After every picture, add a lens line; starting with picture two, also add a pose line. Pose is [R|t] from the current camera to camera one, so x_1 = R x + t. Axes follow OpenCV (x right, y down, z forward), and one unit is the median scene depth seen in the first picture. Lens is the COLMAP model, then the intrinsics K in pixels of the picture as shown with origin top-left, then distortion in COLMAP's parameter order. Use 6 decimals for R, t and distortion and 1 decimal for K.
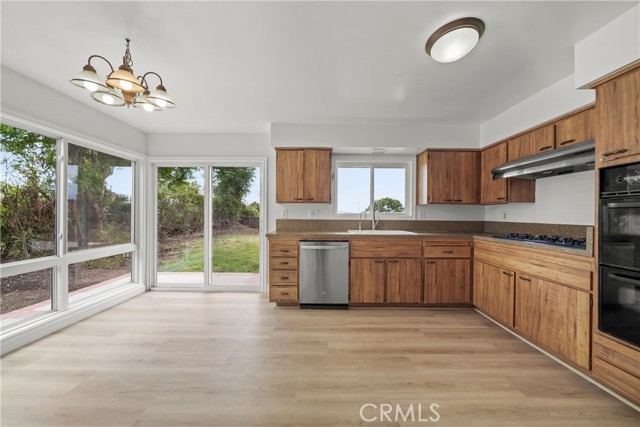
lens RADIAL K [[225.7, 0, 317.1], [0, 225.7, 211.4], [0, 0, 1]] dist [-0.000899, -0.000113]
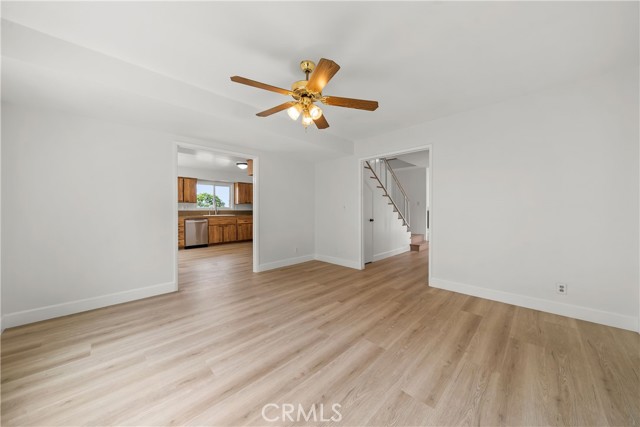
lens RADIAL K [[225.7, 0, 317.1], [0, 225.7, 211.4], [0, 0, 1]] dist [-0.000899, -0.000113]
pose [[0.715883, -0.020172, 0.697928, -0.707838], [0.002327, 0.999646, 0.026506, -0.010144], [-0.698216, -0.017351, 0.715677, -1.562086]]
